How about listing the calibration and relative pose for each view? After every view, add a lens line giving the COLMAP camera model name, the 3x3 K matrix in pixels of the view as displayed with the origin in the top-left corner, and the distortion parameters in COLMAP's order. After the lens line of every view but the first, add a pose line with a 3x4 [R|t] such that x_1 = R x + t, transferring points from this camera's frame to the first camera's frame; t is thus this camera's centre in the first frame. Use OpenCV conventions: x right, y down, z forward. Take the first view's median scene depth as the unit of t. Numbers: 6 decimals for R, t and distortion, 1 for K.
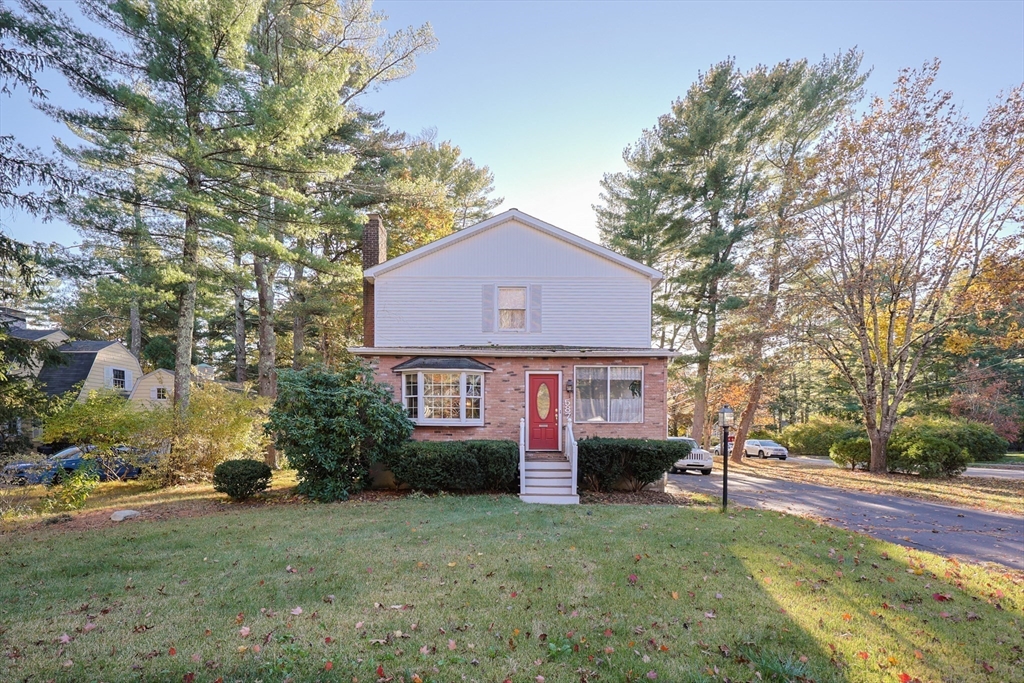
lens RADIAL K [[439.9, 0, 507.4], [0, 439.9, 348.9], [0, 0, 1]] dist [-0.002096, -0.001354]
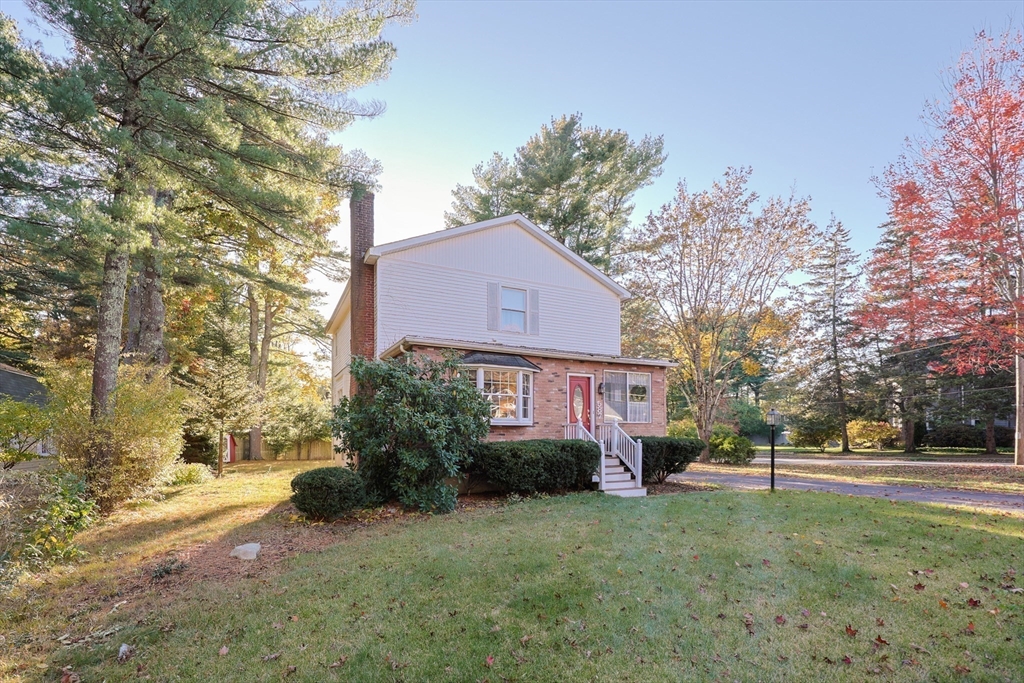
lens RADIAL K [[439.9, 0, 506.5], [0, 439.9, 336.2], [0, 0, 1]] dist [-0.002096, -0.001354]
pose [[0.898907, 0.087272, 0.429359, -0.542186], [-0.072461, 0.996079, -0.050760, 0.027399], [-0.432106, 0.014517, 0.901706, 0.118231]]
